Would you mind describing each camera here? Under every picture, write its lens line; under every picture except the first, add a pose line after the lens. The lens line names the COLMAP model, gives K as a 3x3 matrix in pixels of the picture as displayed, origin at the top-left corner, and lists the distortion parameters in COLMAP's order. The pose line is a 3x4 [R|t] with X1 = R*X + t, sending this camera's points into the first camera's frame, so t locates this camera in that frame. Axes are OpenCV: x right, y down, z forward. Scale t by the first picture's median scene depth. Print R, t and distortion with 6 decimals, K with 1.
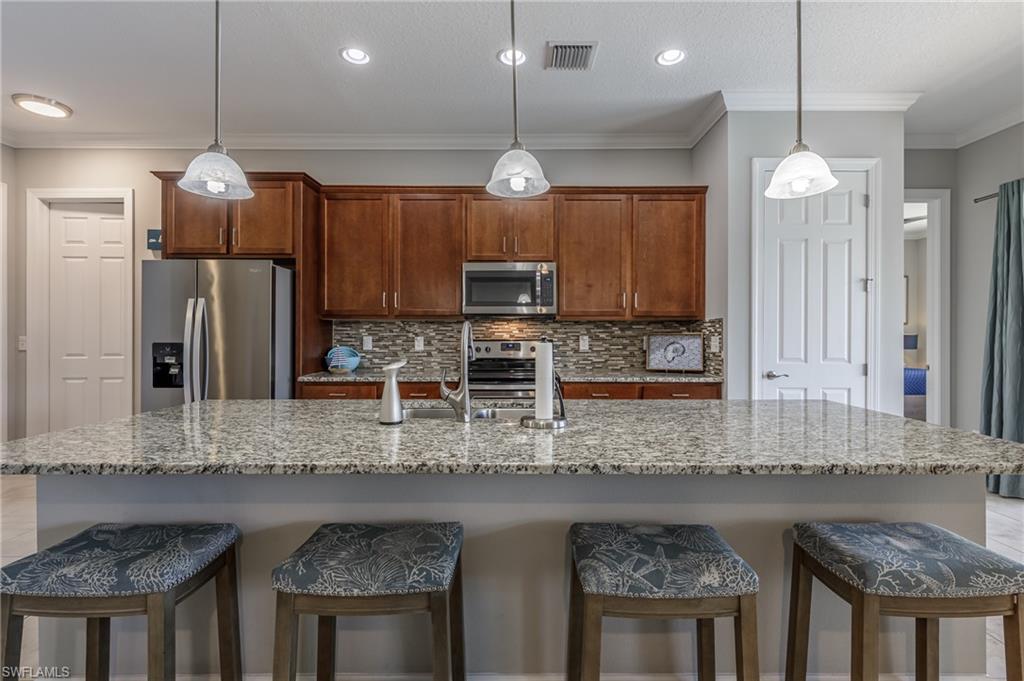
lens RADIAL K [[445.1, 0, 524.2], [0, 445.1, 333.2], [0, 0, 1]] dist [-0.001129, 0.000005]
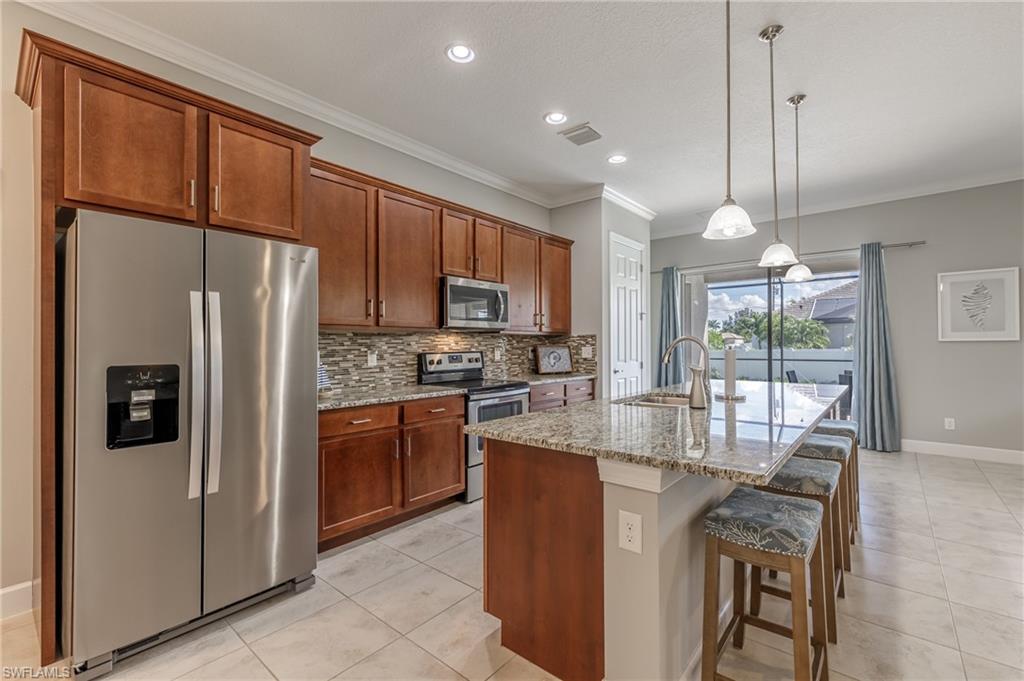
lens RADIAL K [[443.3, 0, 501.5], [0, 443.3, 340.0], [0, 0, 1]] dist [0.000320, 0.000020]
pose [[0.658219, 0.003190, 0.752820, -0.745768], [0.008064, 0.999904, -0.011288, -0.001055], [-0.752783, 0.013500, 0.658130, 0.230256]]
